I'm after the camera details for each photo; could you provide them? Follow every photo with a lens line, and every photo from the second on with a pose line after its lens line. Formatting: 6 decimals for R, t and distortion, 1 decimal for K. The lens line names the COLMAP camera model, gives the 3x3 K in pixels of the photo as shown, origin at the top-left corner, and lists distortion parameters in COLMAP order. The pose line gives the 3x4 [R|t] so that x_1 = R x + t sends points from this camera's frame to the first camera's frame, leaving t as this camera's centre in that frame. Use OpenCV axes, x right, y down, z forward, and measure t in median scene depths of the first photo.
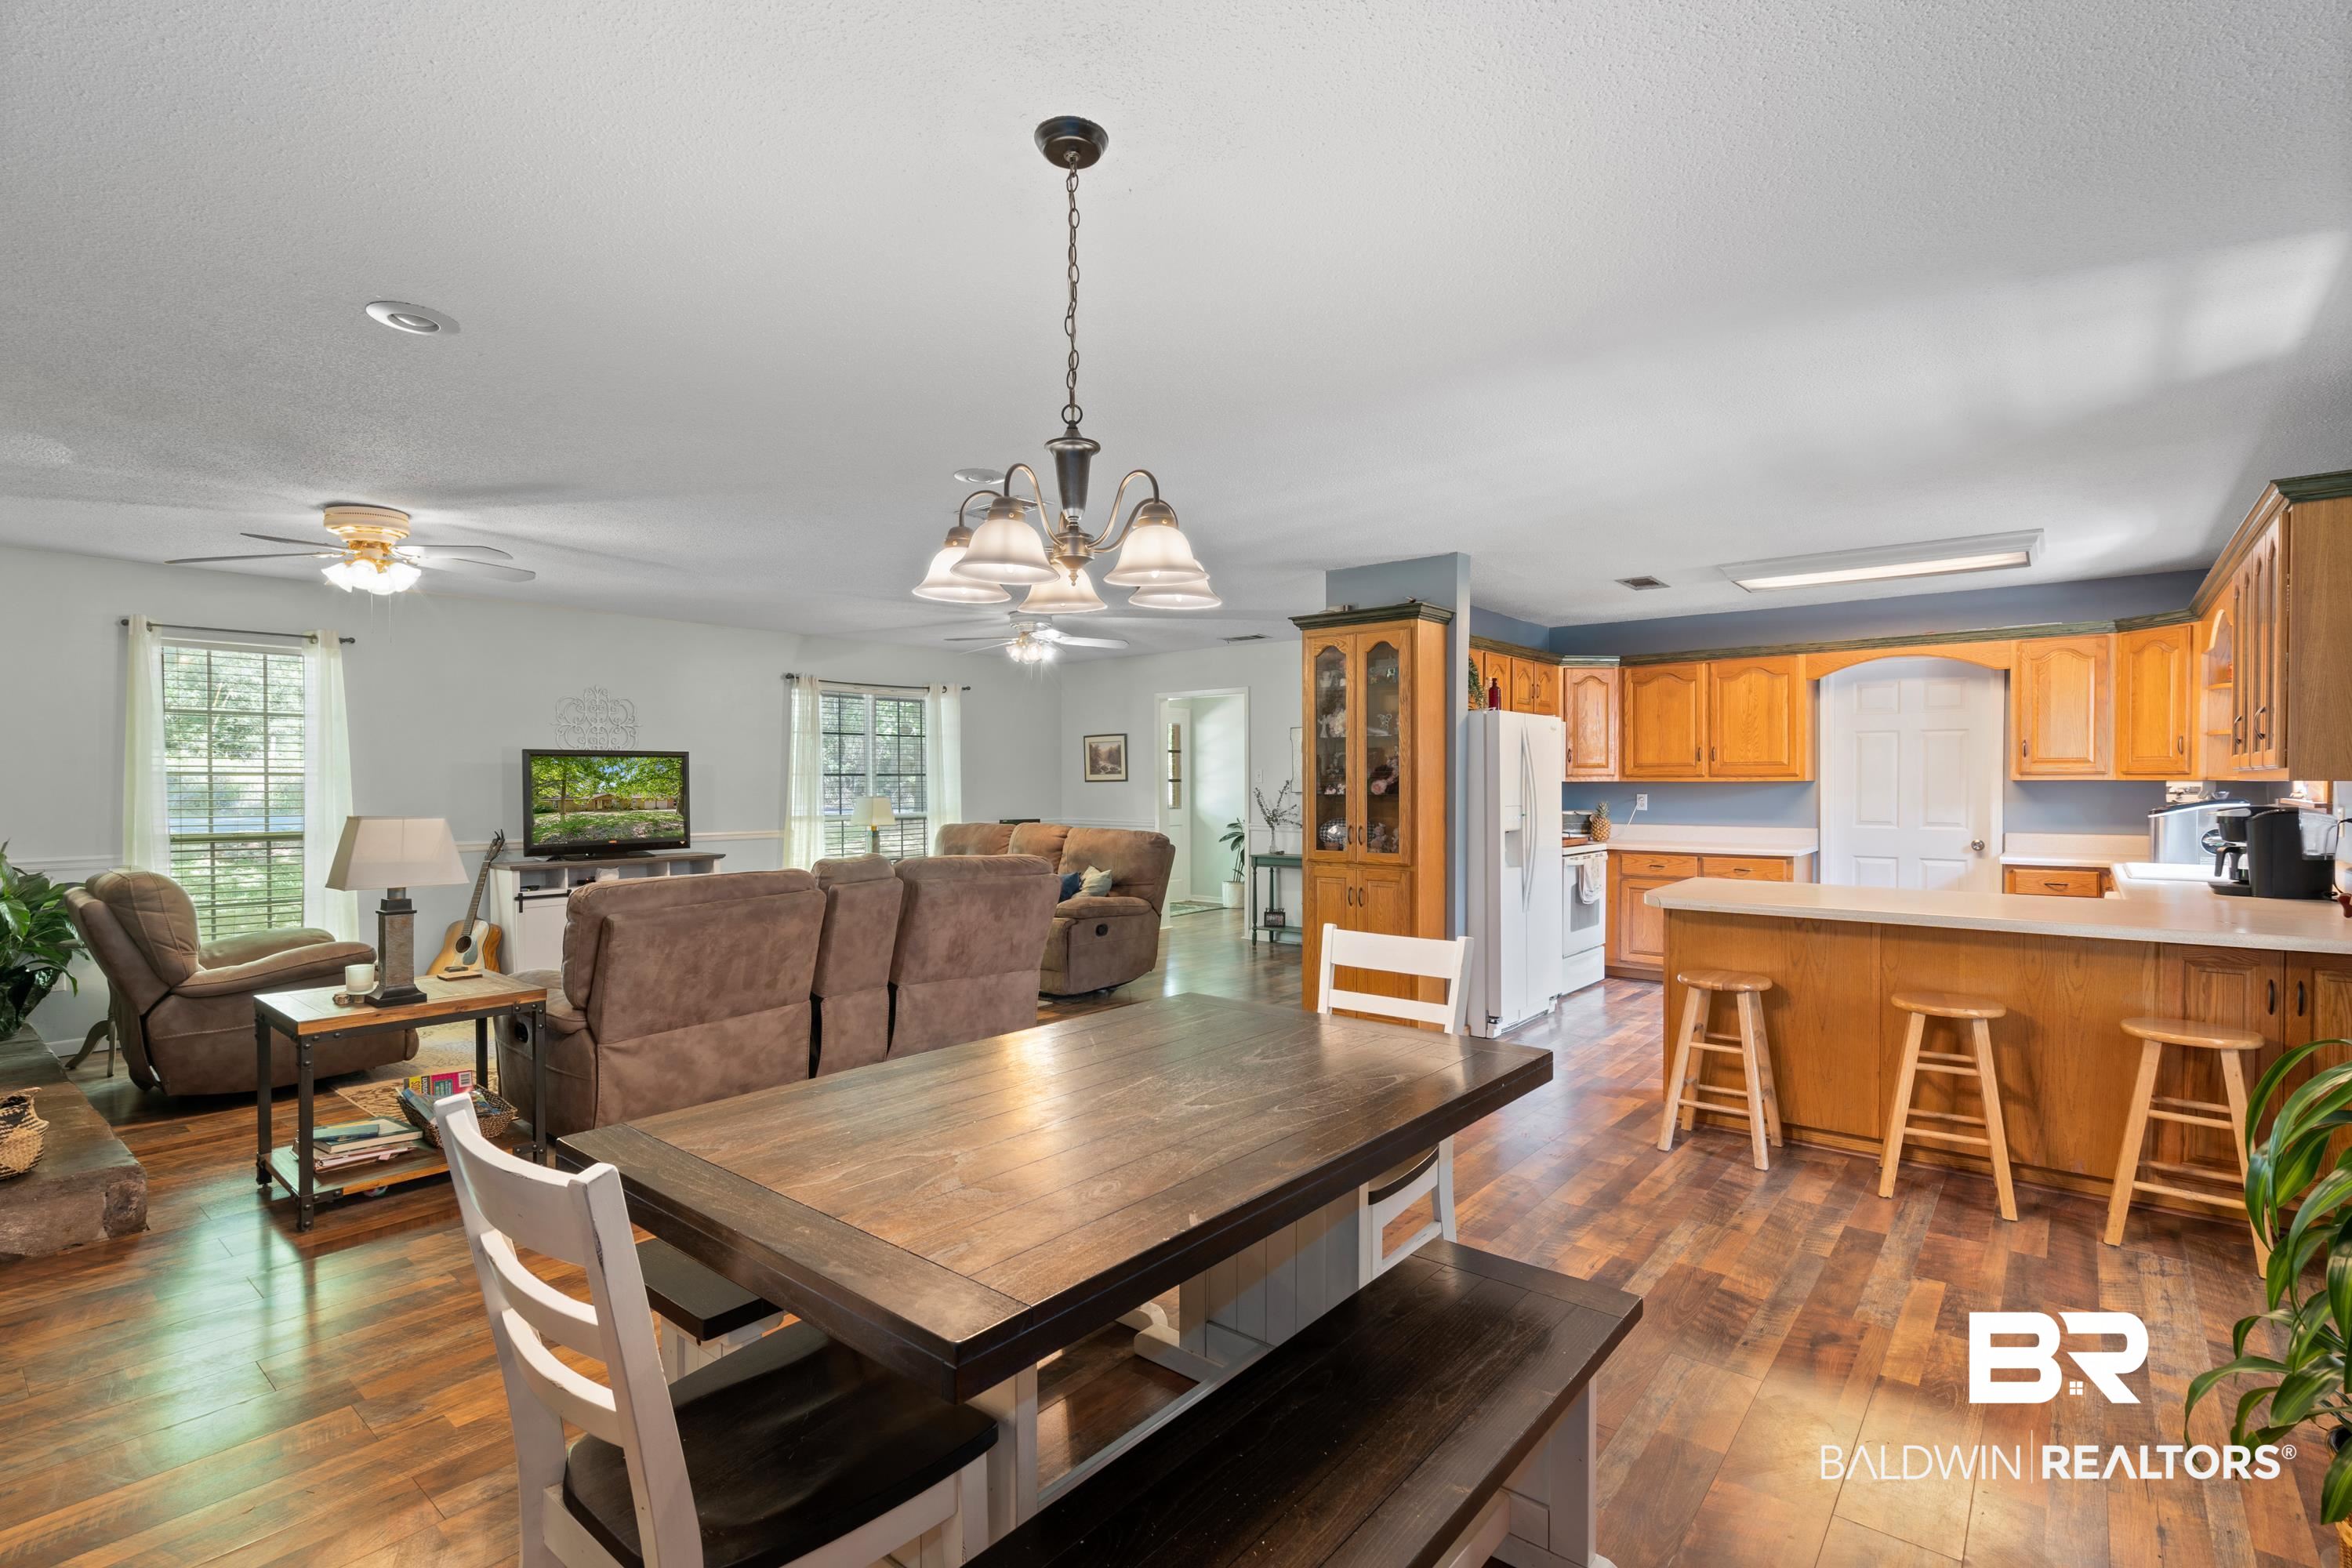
lens RADIAL K [[1086.8, 0, 1181.7], [0, 1086.8, 786.5], [0, 0, 1]] dist [-0.003922, 0.002695]
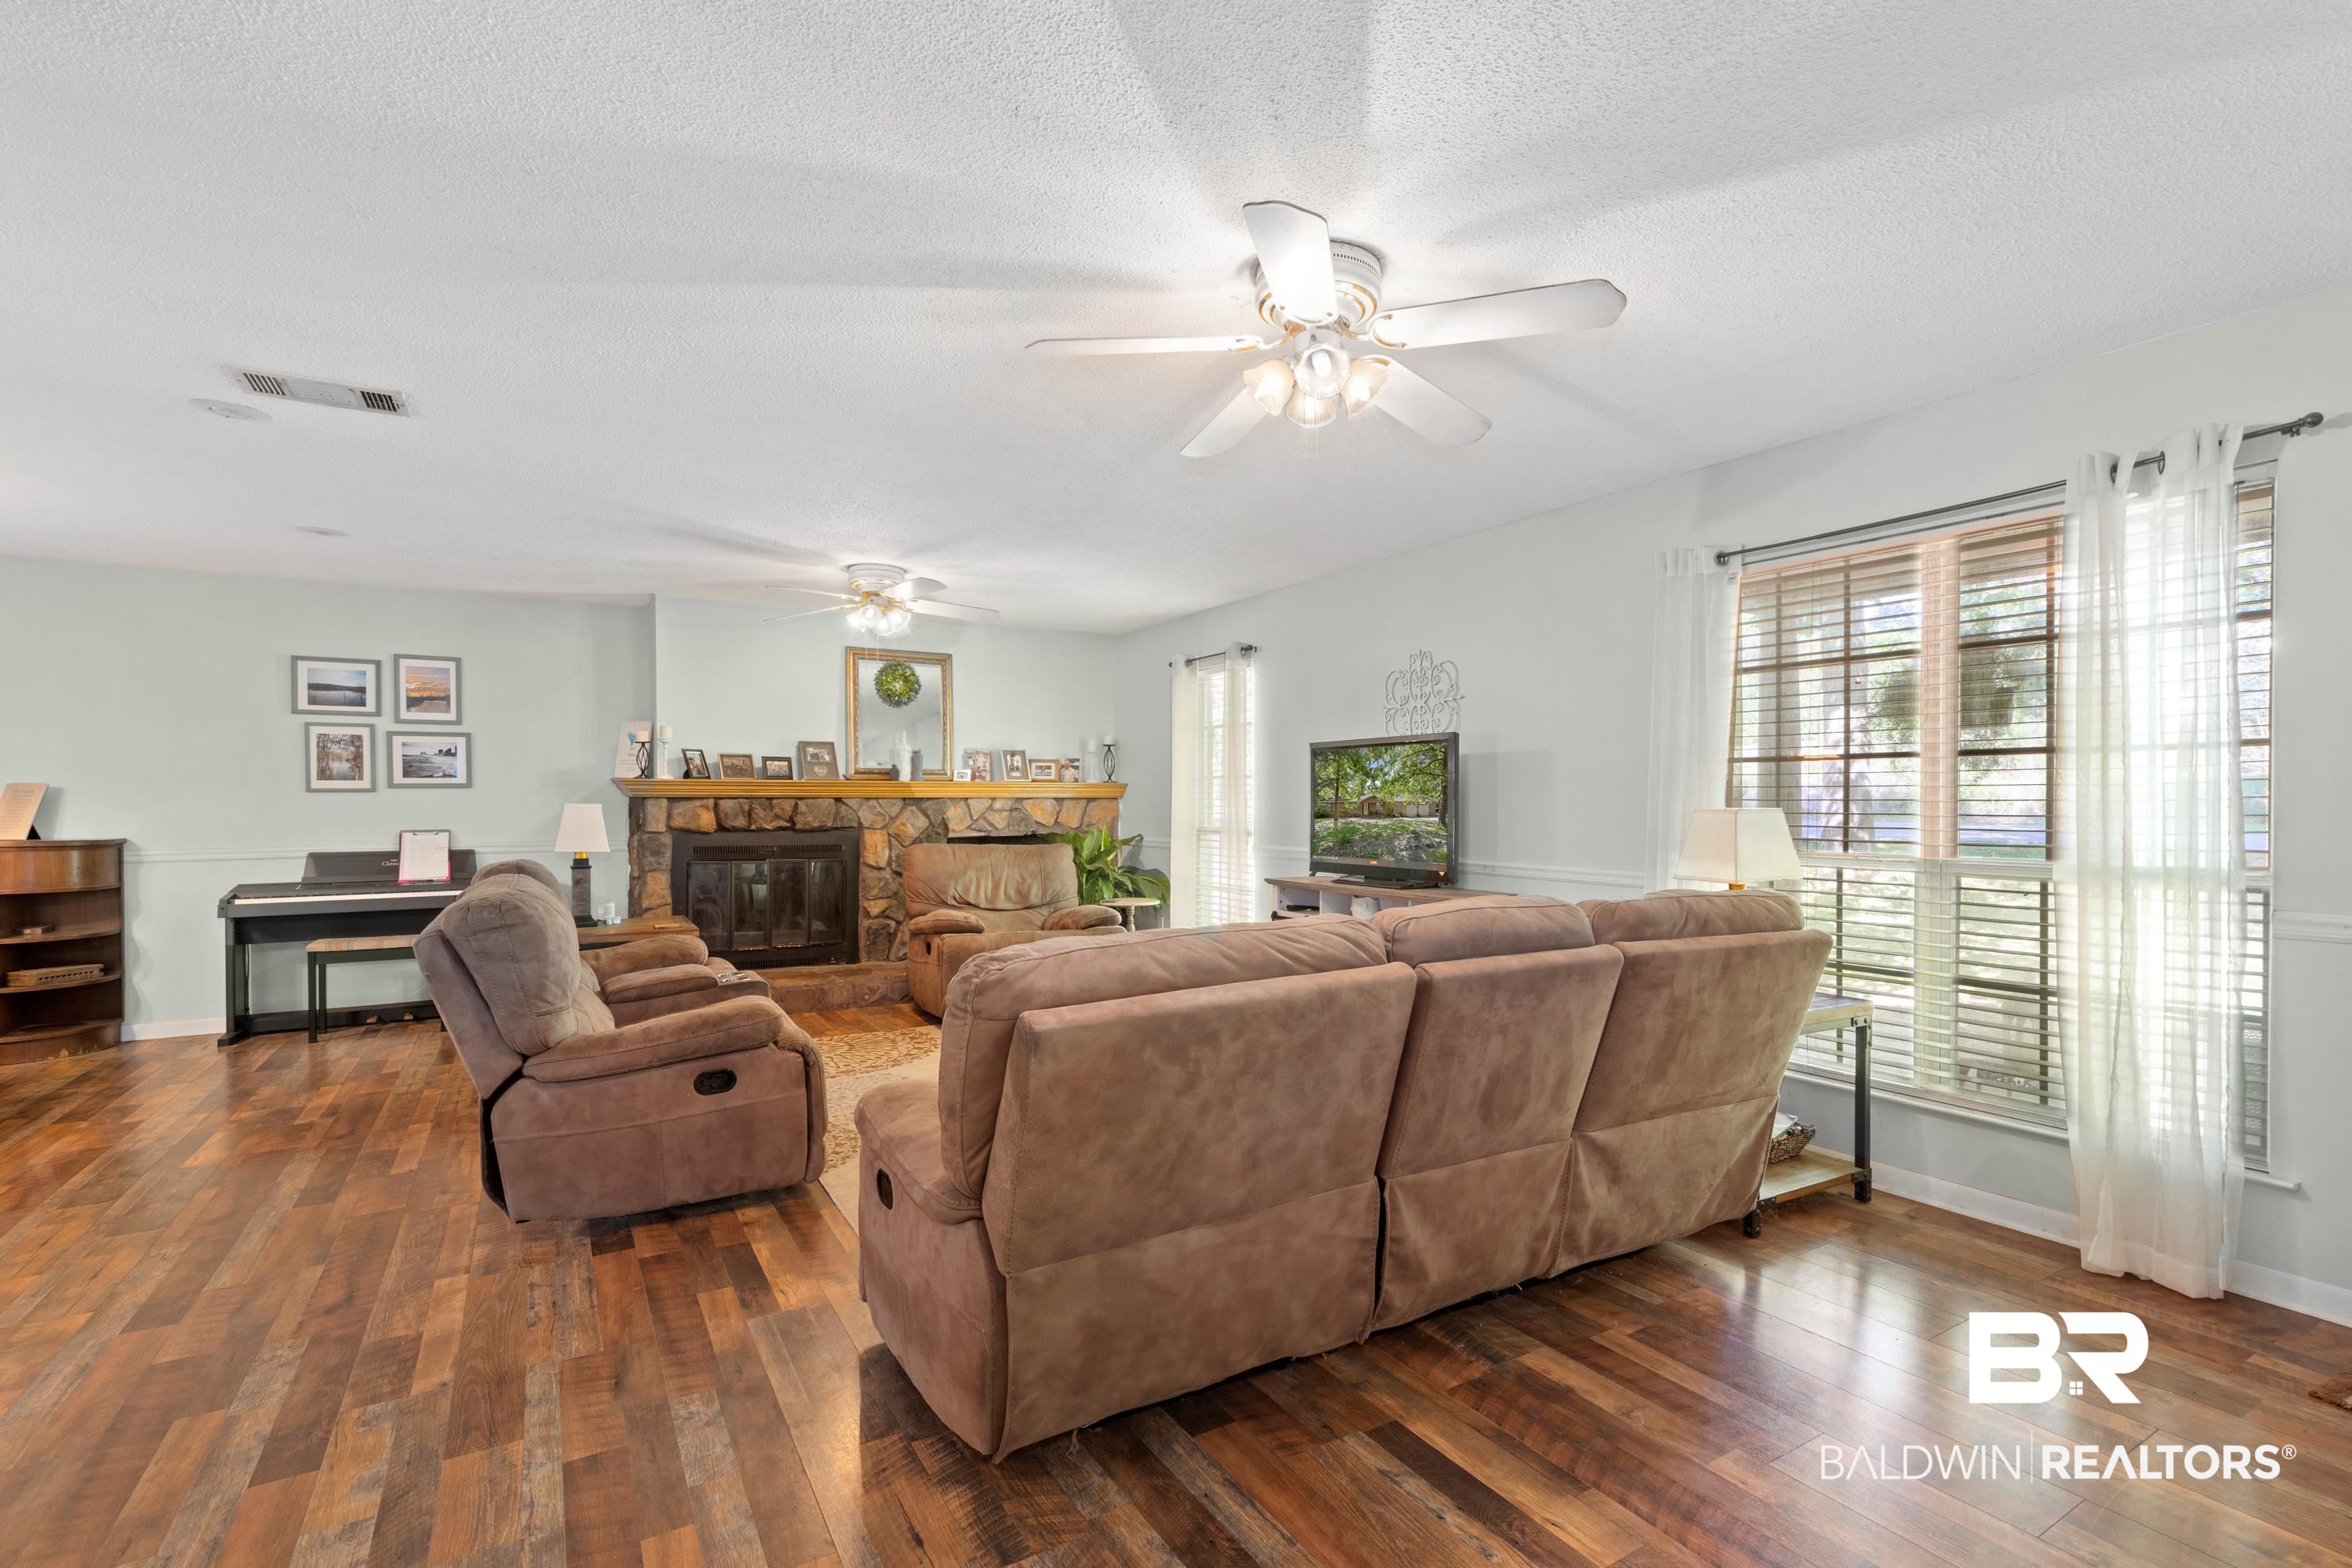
lens RADIAL K [[1086.8, 0, 1158.4], [0, 1086.8, 804.9], [0, 0, 1]] dist [-0.003922, 0.002695]
pose [[-0.352924, 0.005073, -0.935638, 0.294447], [-0.010875, 0.999896, 0.009524, 0.008593], [0.935589, 0.013537, -0.352832, 1.636463]]
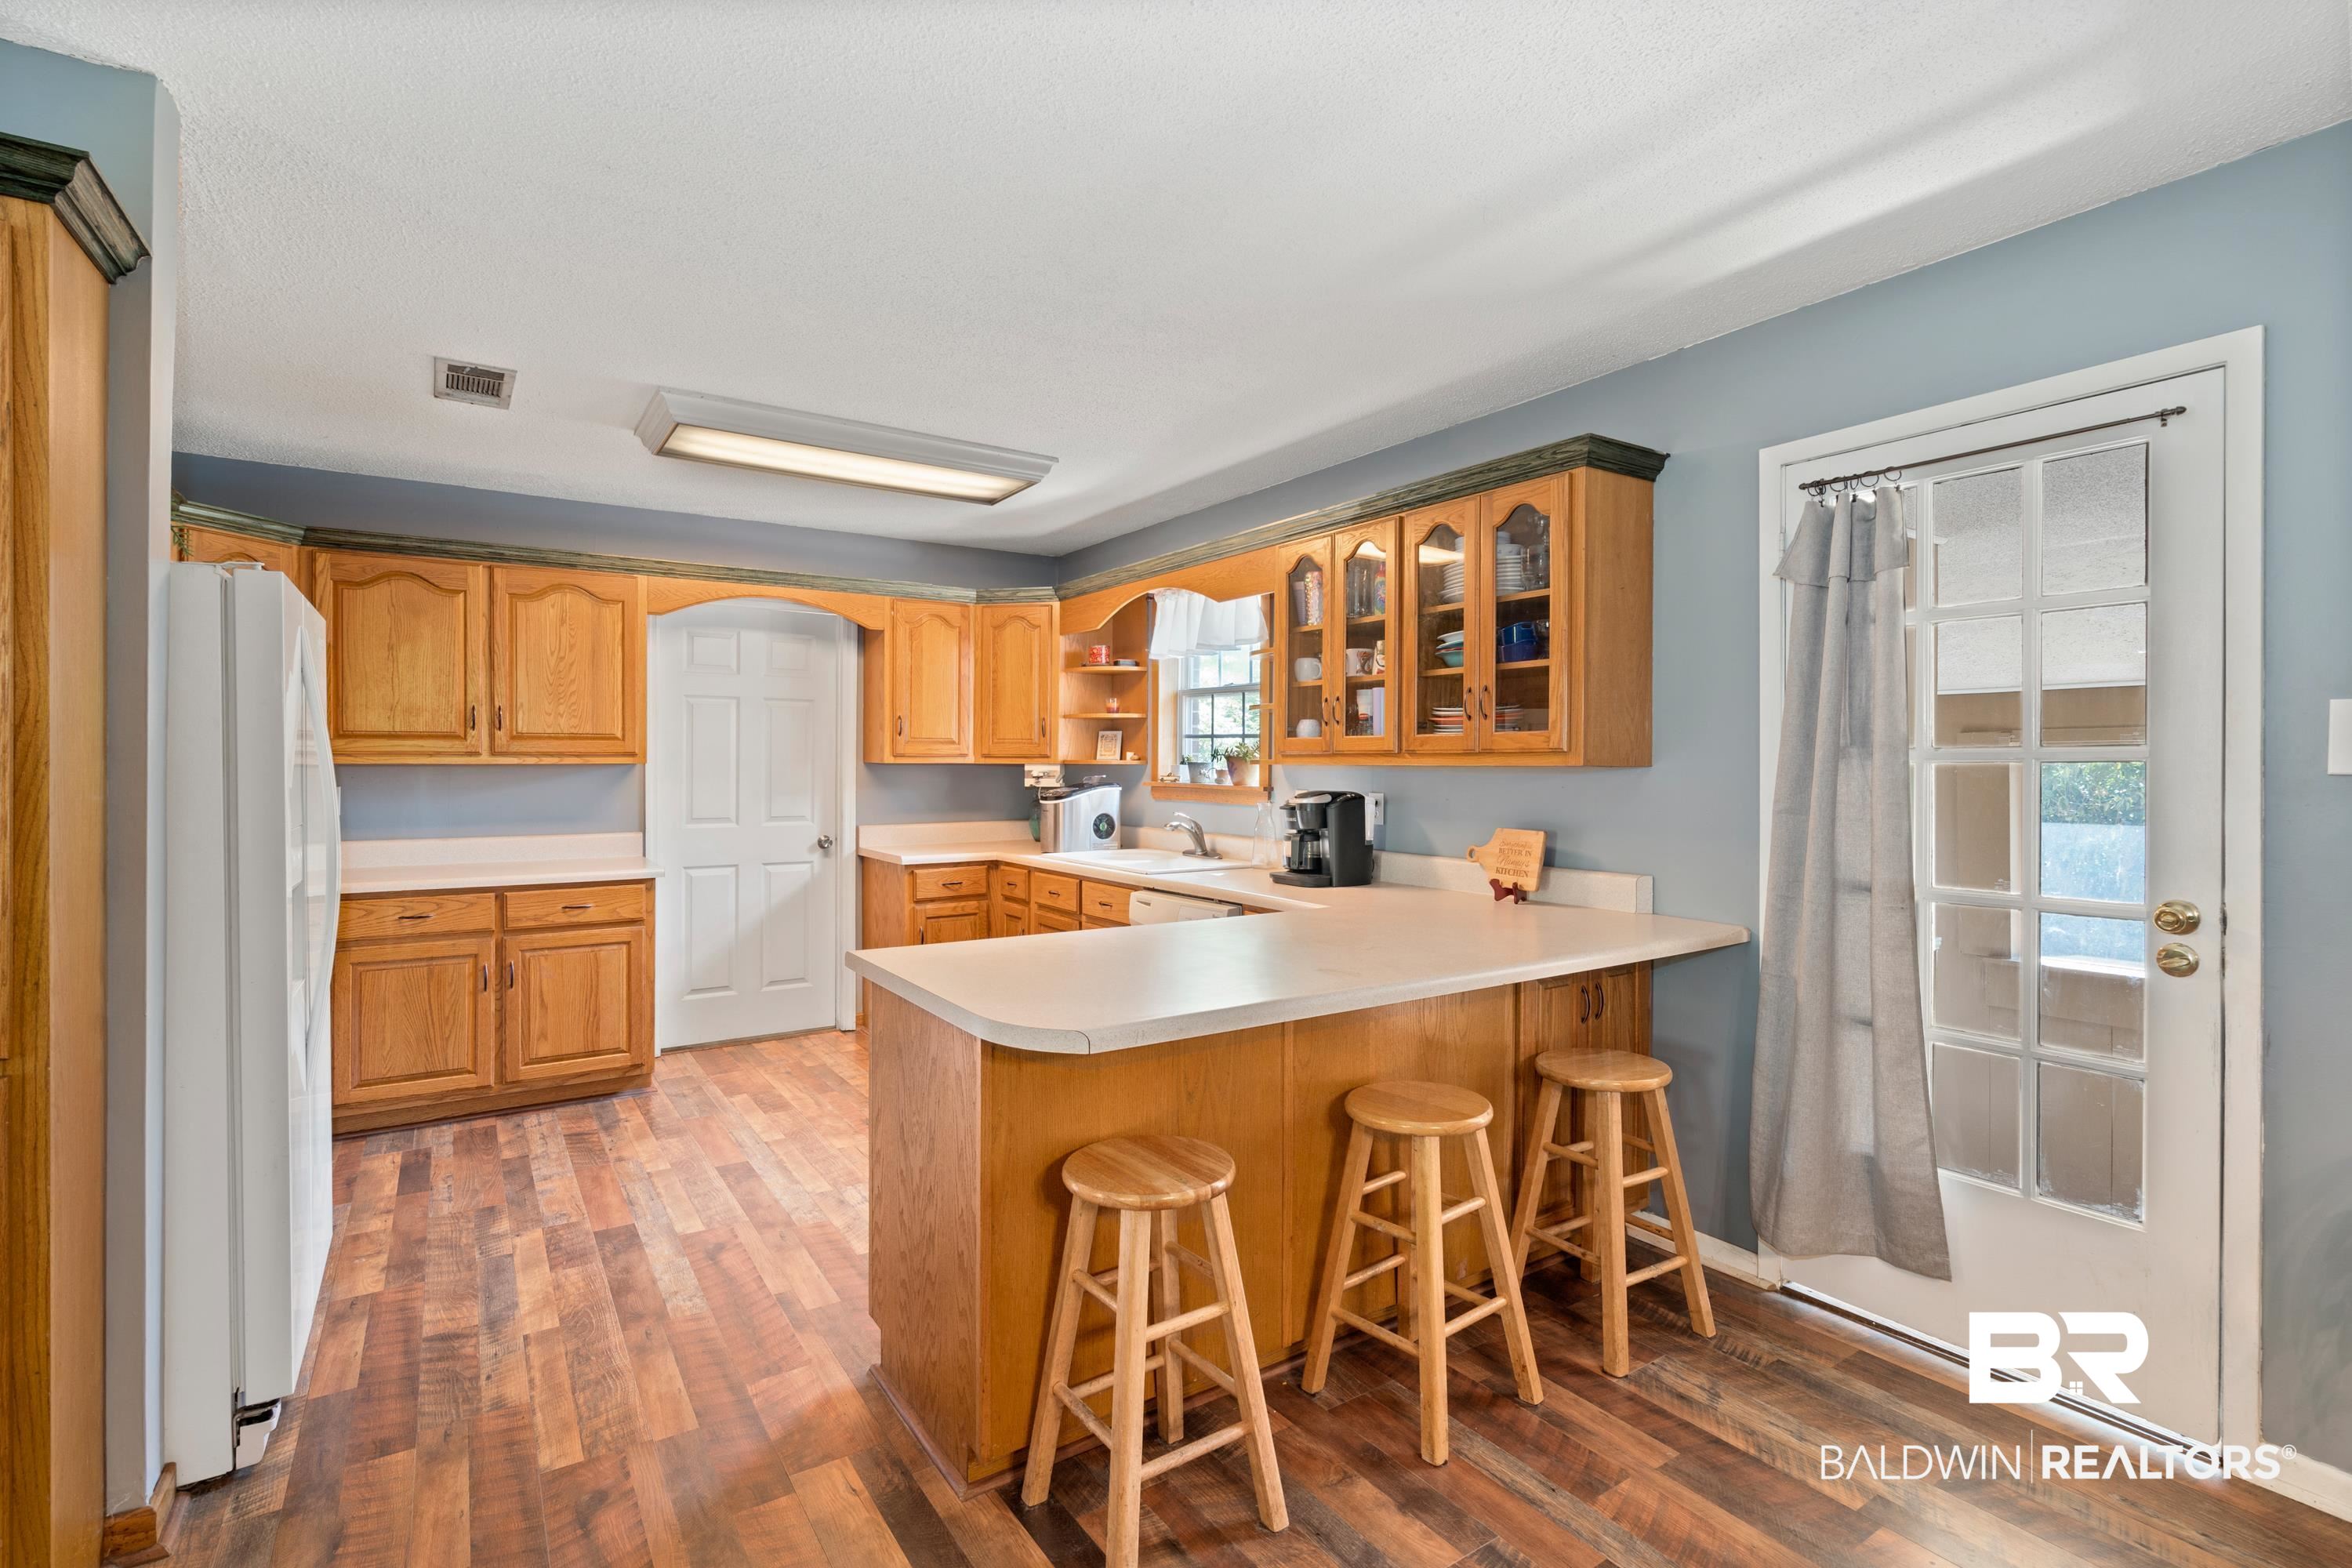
lens RADIAL K [[1086.8, 0, 1181.3], [0, 1086.8, 765.8], [0, 0, 1]] dist [-0.003922, 0.002695]
pose [[0.280546, -0.000608, 0.959841, 0.026308], [0.003300, 0.999994, -0.000331, -0.003443], [-0.959835, 0.003261, 0.280546, 0.684891]]
